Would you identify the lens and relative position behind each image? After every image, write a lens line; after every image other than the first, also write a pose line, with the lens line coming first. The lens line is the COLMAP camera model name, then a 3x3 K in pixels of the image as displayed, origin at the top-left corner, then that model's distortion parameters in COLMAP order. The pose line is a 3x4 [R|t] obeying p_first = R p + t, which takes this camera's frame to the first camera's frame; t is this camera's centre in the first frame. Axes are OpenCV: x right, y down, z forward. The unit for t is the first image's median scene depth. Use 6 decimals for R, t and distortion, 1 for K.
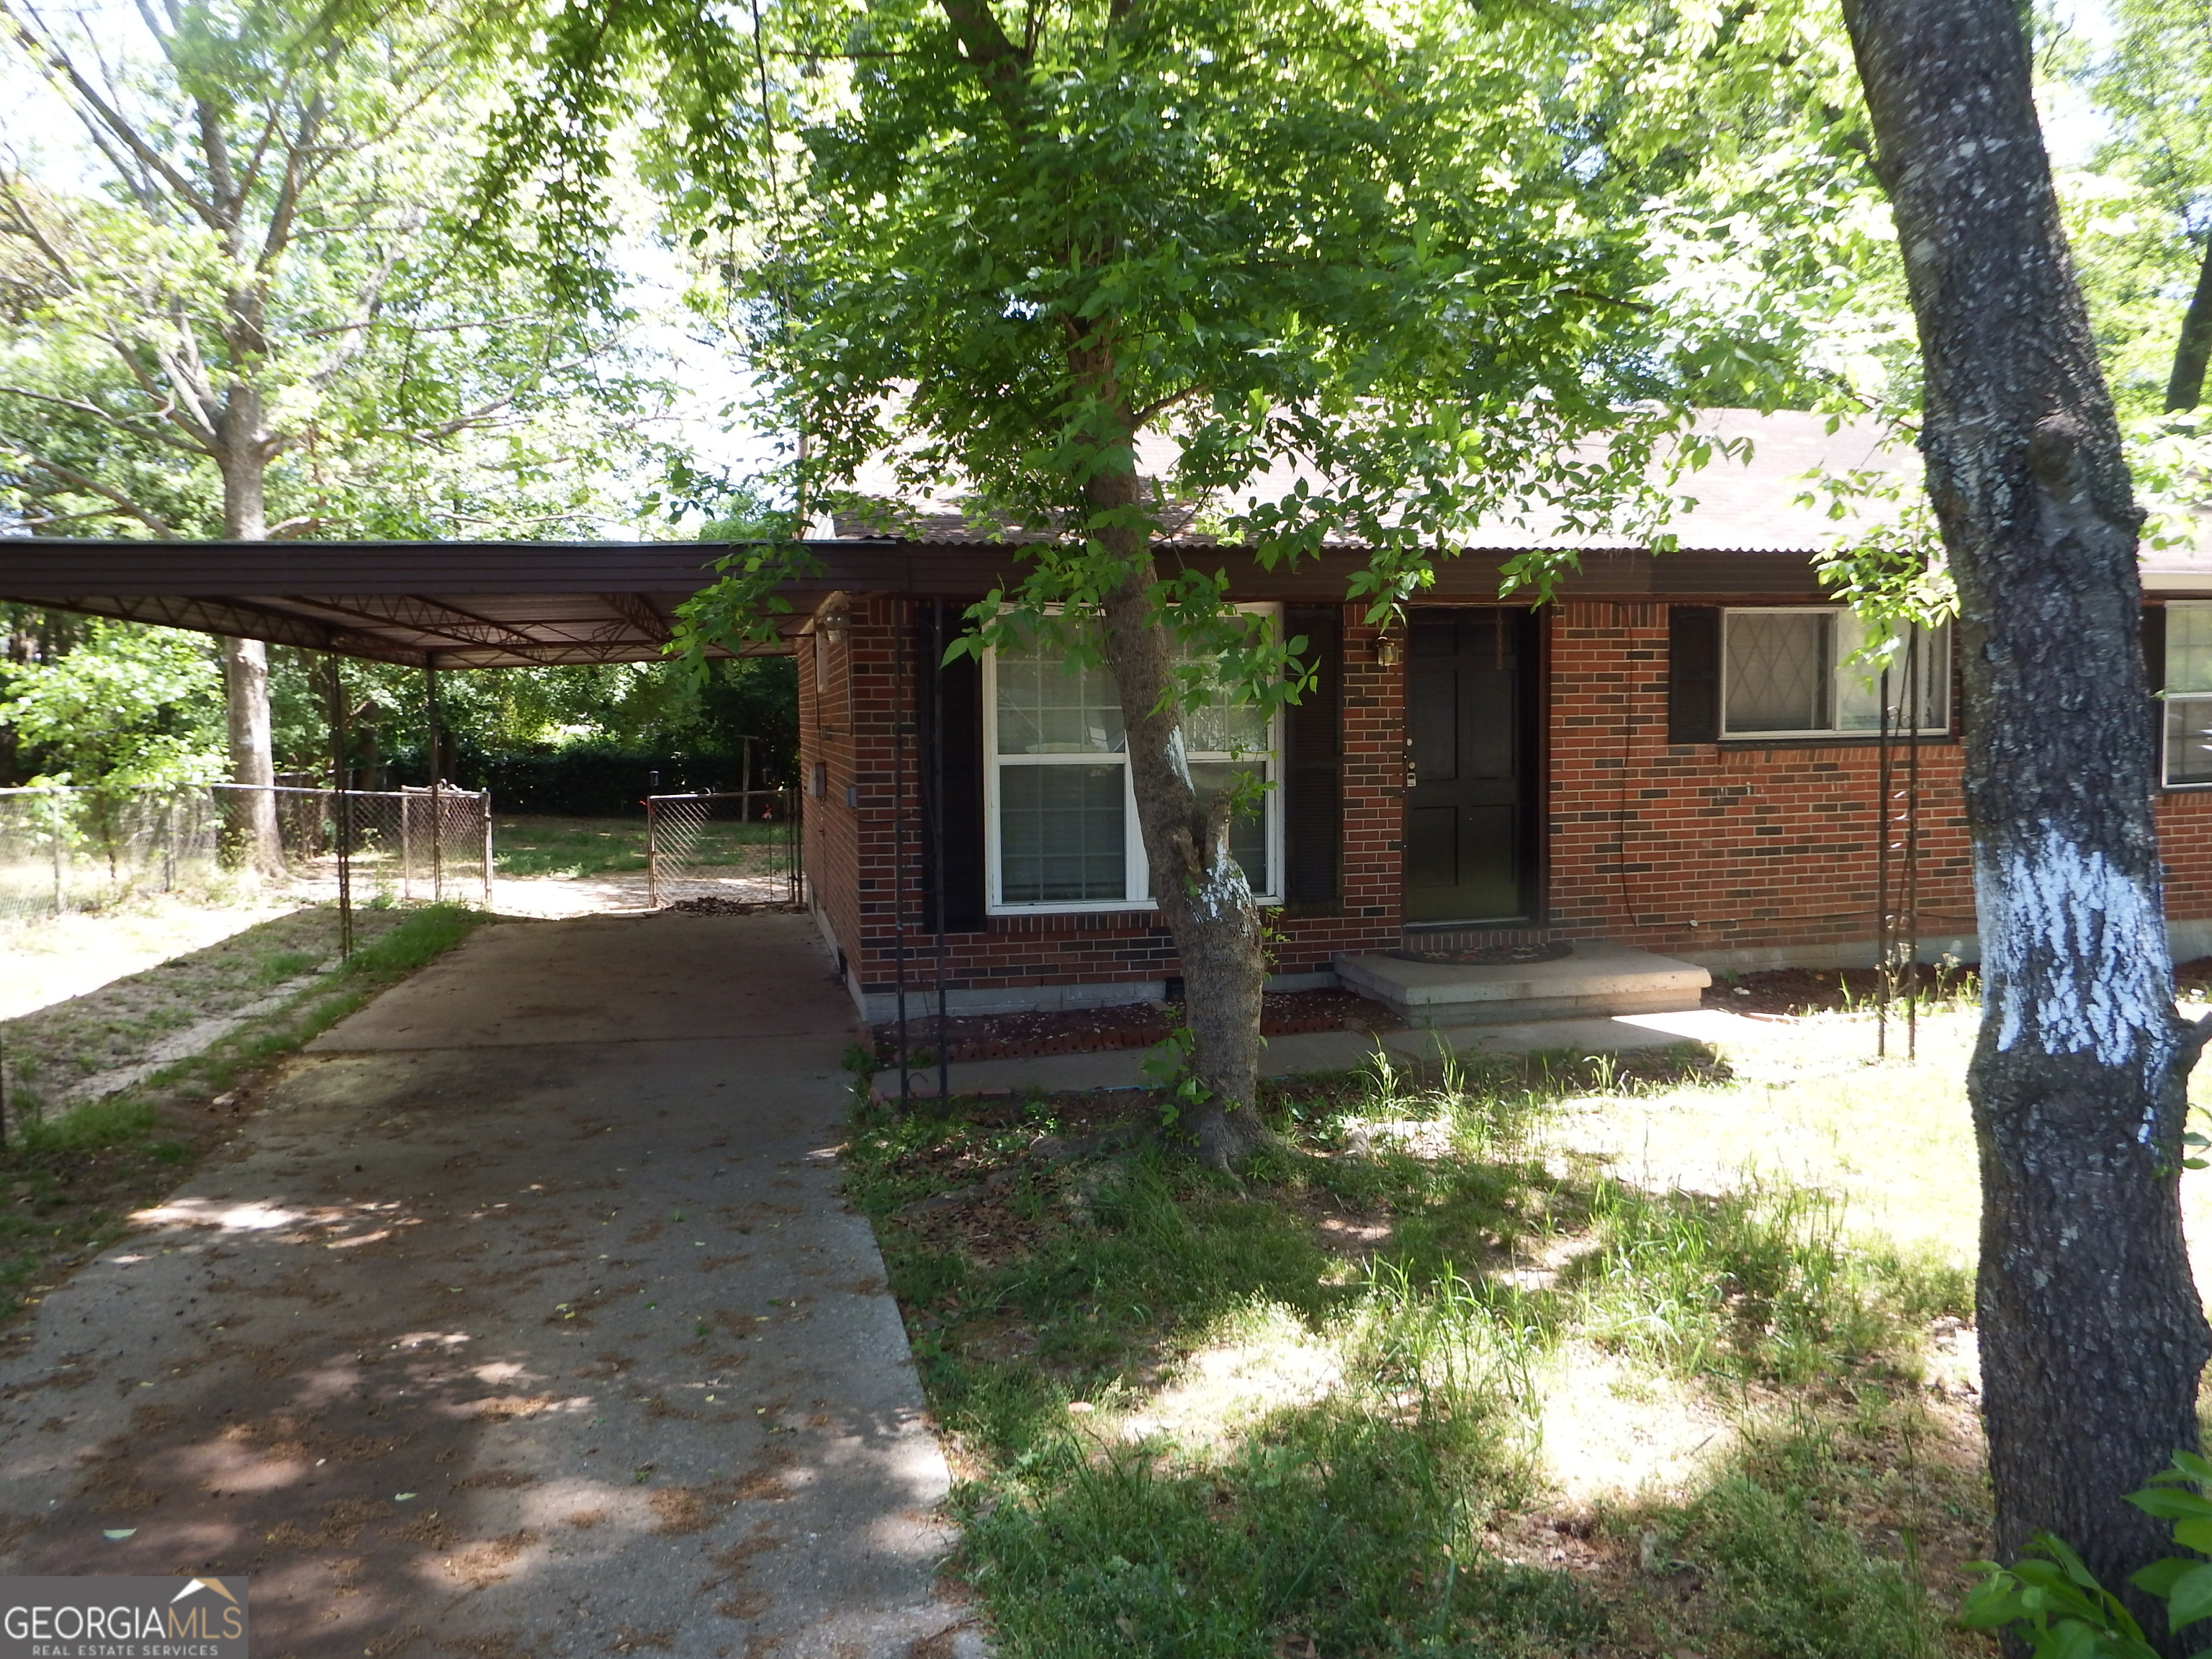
lens RADIAL K [[1544.2, 0, 1114.5], [0, 1544.2, 831.6], [0, 0, 1]] dist [0.007107, -0.006300]
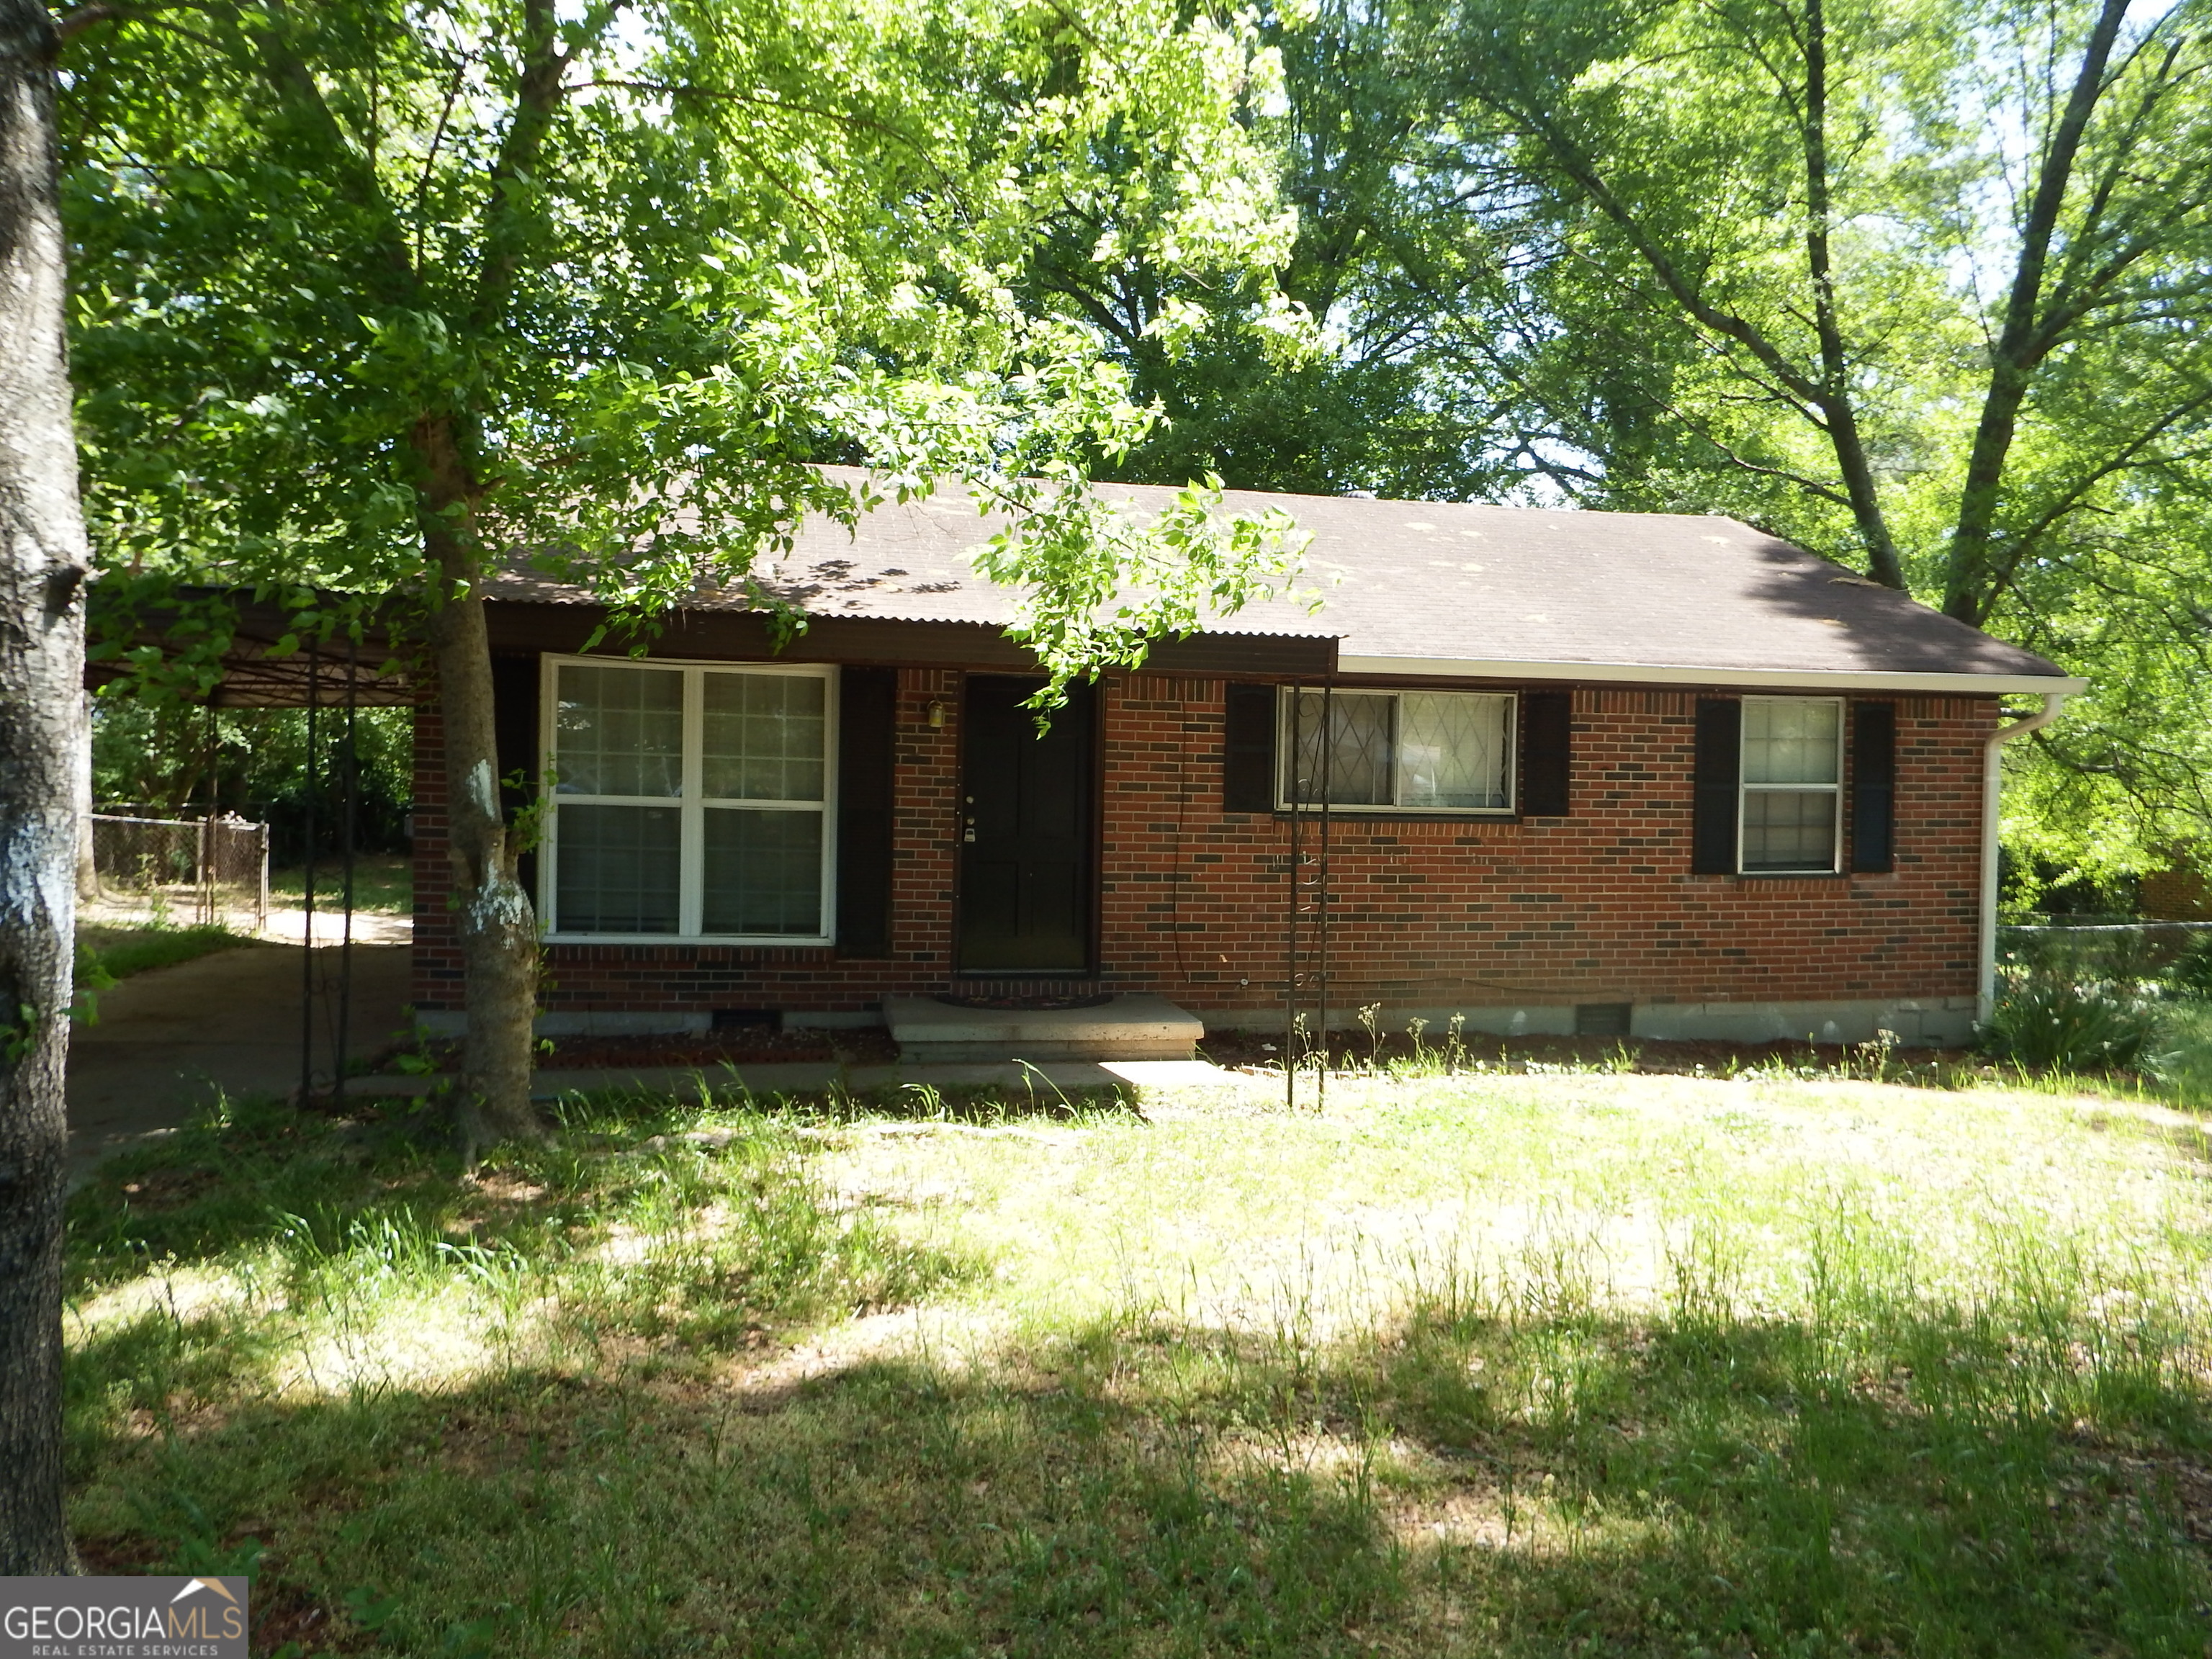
lens RADIAL K [[1544.2, 0, 1099.8], [0, 1544.2, 815.4], [0, 0, 1]] dist [0.007107, -0.006300]
pose [[0.998670, 0.038376, -0.034425, 0.309565], [-0.040342, 0.997479, -0.058372, 0.011187], [0.032098, 0.059683, 0.997701, -0.063536]]
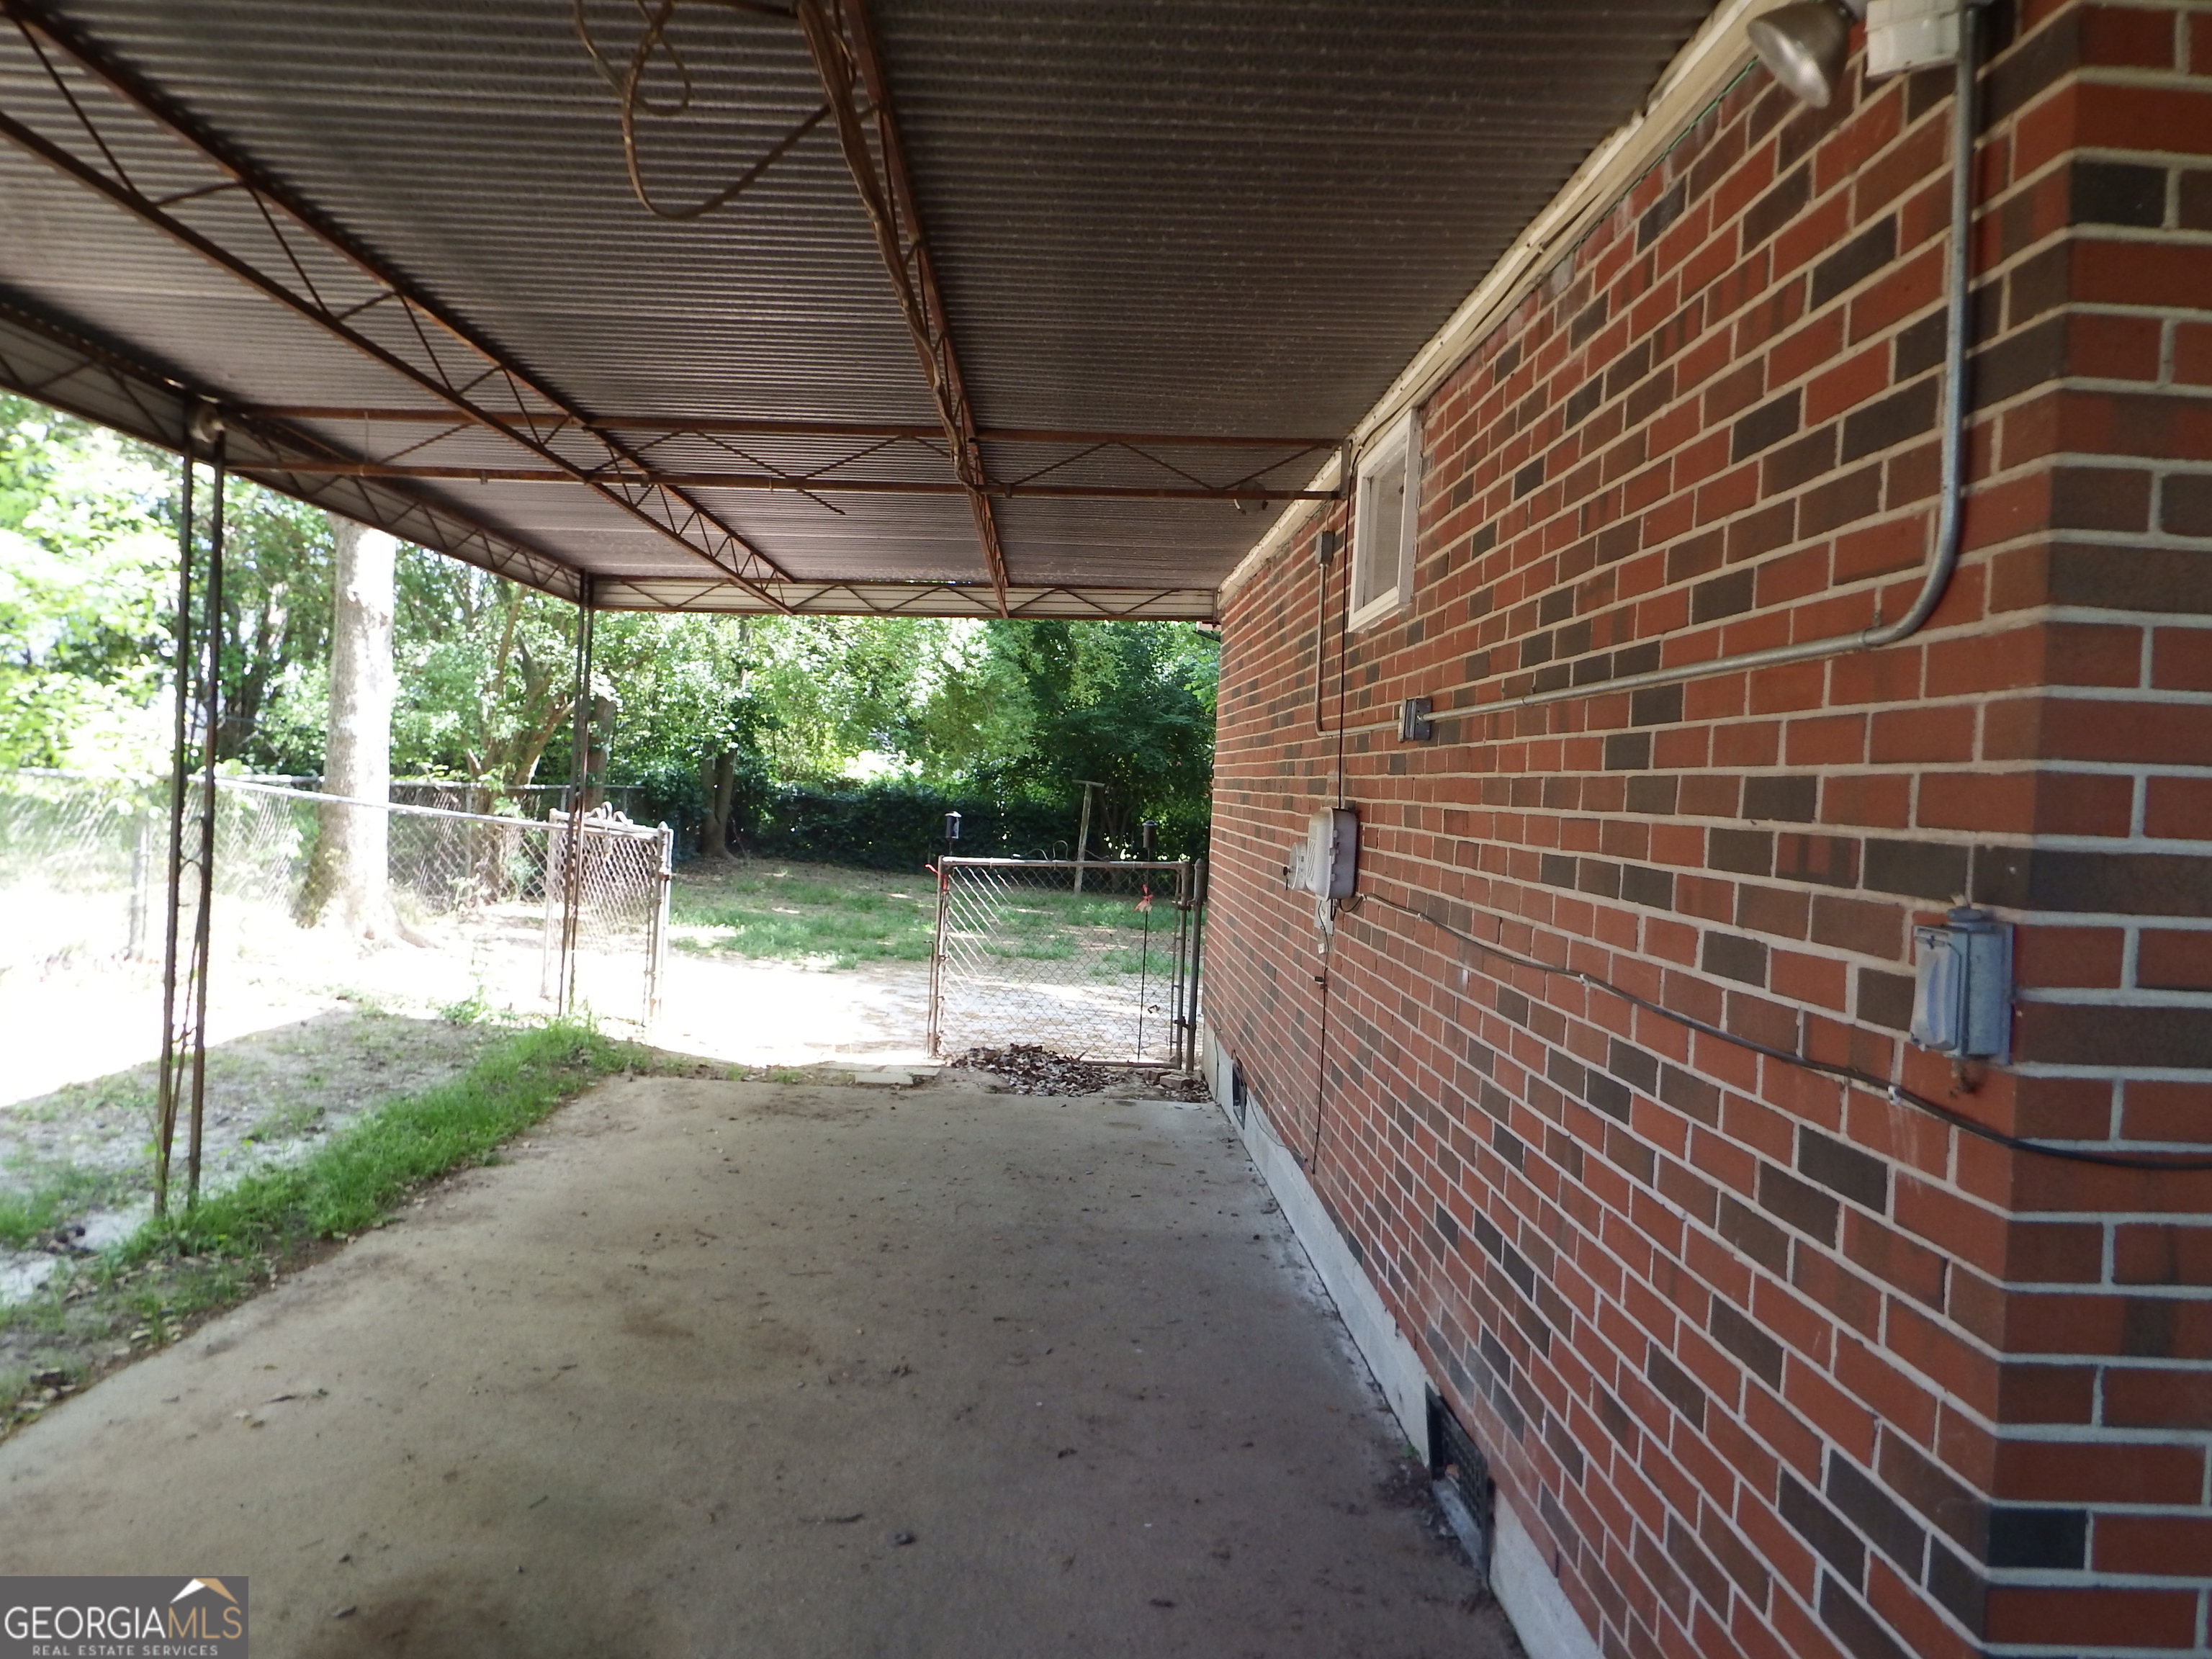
lens RADIAL K [[1544.2, 0, 1102.9], [0, 1544.2, 830.7], [0, 0, 1]] dist [0.007107, -0.006300]
pose [[0.976543, 0.066797, -0.204700, -0.205795], [-0.076292, 0.996329, -0.038838, -0.022273], [0.201354, 0.053544, 0.978054, 0.736048]]
